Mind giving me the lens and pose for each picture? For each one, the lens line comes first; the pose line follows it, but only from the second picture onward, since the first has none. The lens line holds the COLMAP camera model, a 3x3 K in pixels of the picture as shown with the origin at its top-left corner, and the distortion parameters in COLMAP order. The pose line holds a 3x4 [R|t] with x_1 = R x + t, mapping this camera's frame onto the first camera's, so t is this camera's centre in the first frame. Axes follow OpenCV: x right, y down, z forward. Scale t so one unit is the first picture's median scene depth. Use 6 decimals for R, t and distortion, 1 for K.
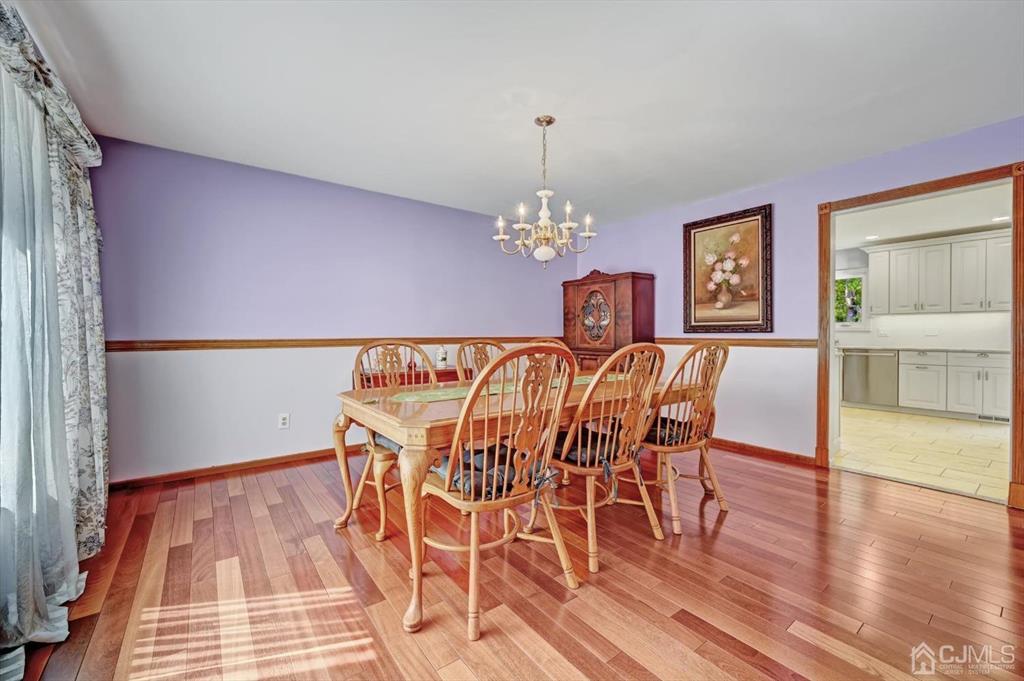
lens RADIAL K [[409.5, 0, 513.5], [0, 409.5, 339.5], [0, 0, 1]] dist [-0.002833, 0.000732]
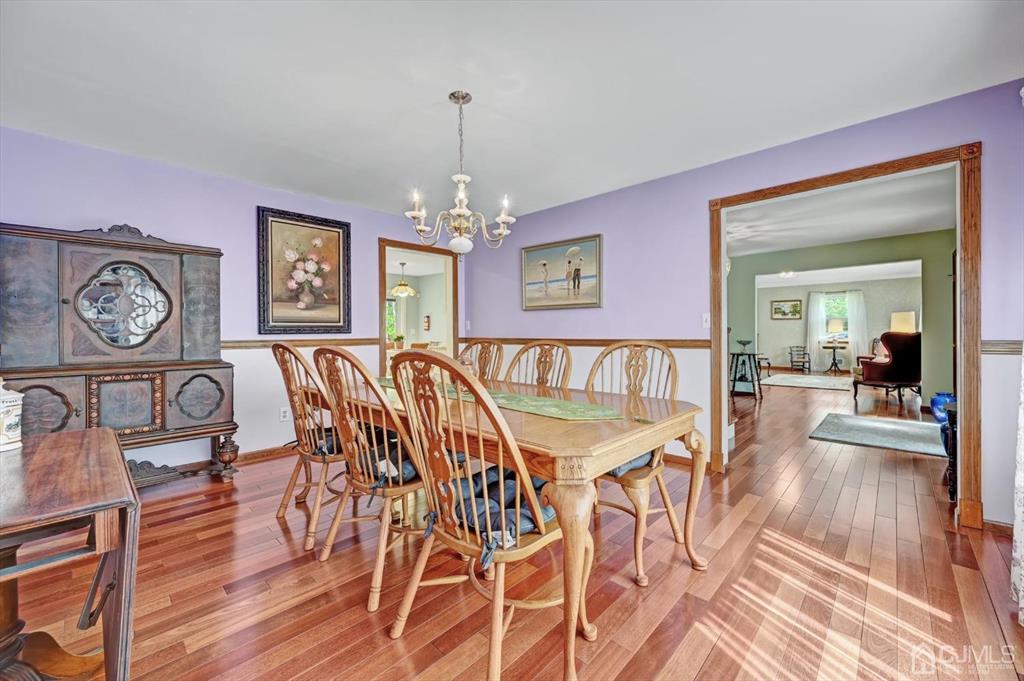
lens RADIAL K [[409.5, 0, 503.9], [0, 409.5, 333.2], [0, 0, 1]] dist [-0.002833, 0.000732]
pose [[-0.143871, -0.002594, 0.989593, -0.556175], [0.021533, 0.999752, 0.005751, -0.013866], [-0.989362, 0.022137, -0.143779, 0.699939]]
